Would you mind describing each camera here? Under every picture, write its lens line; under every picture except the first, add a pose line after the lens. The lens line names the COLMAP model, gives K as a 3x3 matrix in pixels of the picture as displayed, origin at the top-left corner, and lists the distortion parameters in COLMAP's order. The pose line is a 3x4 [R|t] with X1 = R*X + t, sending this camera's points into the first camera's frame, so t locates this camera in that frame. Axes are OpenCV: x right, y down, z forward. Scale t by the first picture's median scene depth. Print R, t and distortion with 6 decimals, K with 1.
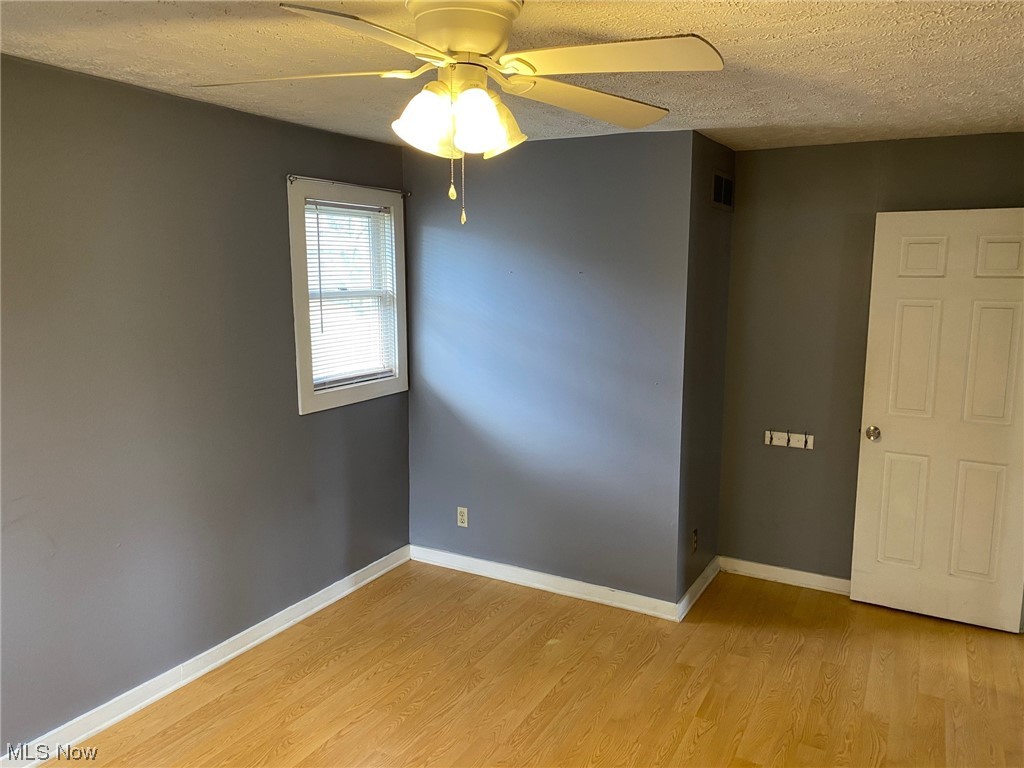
lens RADIAL K [[777.1, 0, 510.1], [0, 777.1, 380.1], [0, 0, 1]] dist [0.077065, -0.102753]
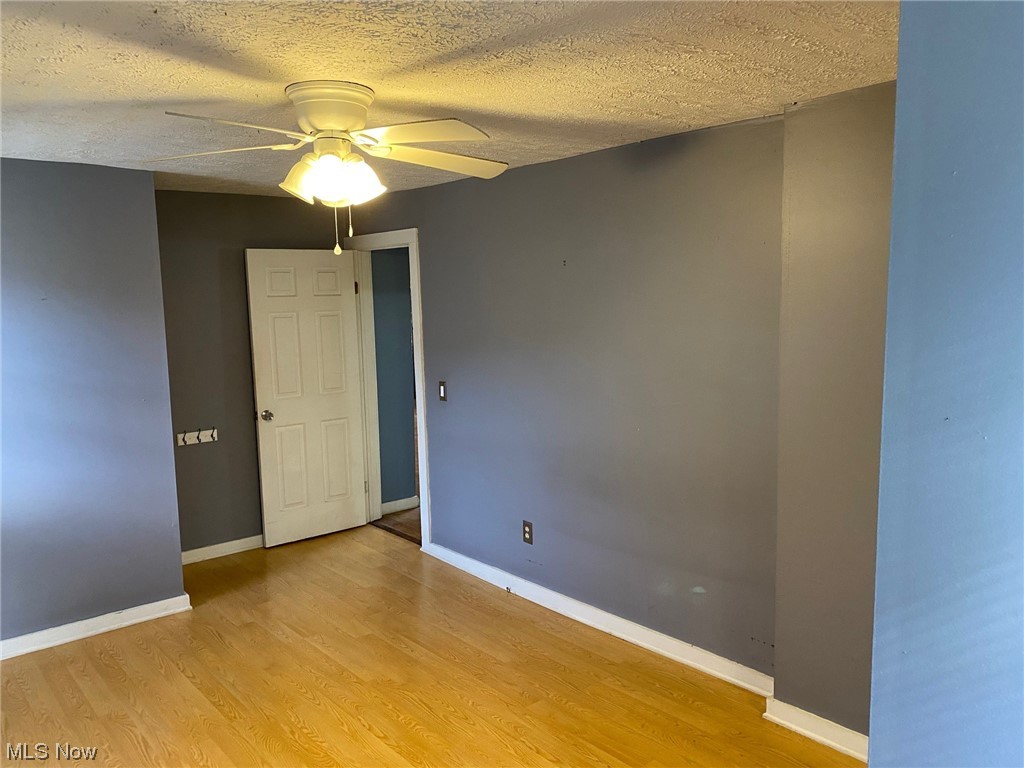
lens RADIAL K [[781.0, 0, 512.0], [0, 781.0, 384.0], [0, 0, 1]] dist [-0.011969, -0.003865]
pose [[0.355379, -0.125754, 0.926224, -0.614802], [0.158124, 0.984715, 0.073026, -0.015279], [-0.921250, 0.120506, 0.369832, 0.135154]]
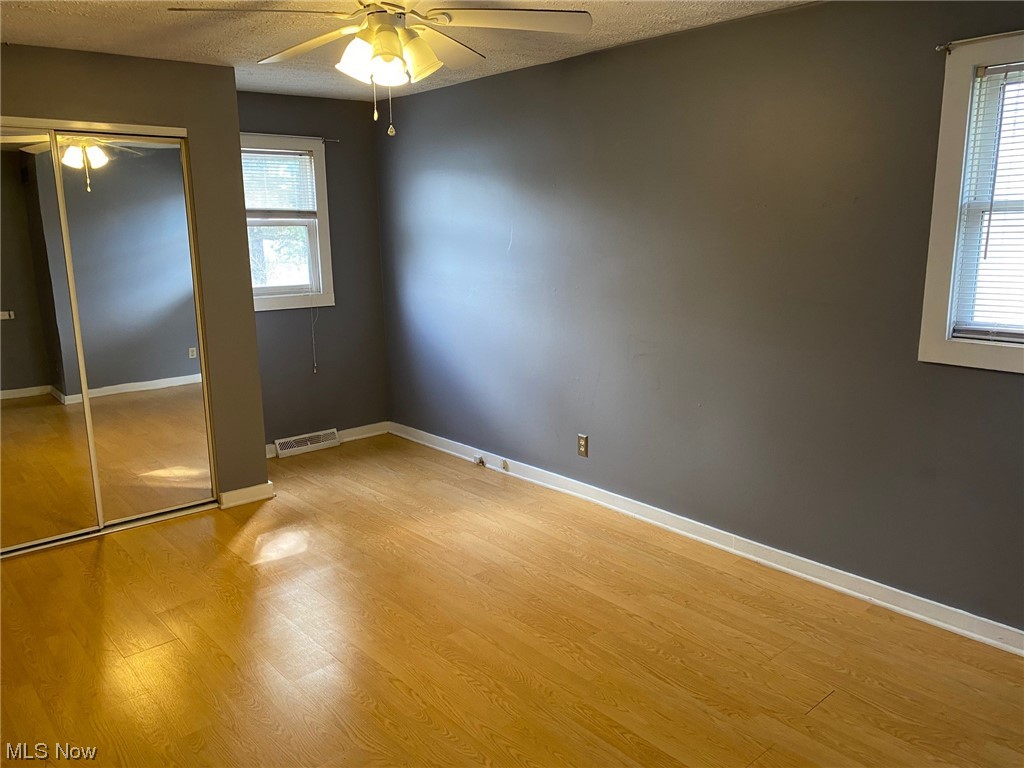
lens RADIAL K [[777.1, 0, 510.1], [0, 777.1, 380.1], [0, 0, 1]] dist [0.077065, -0.102753]
pose [[-0.343283, 0.191571, -0.919488, 0.588819], [-0.123839, 0.961199, 0.246495, -0.078937], [0.931032, 0.198486, -0.306239, 0.850681]]
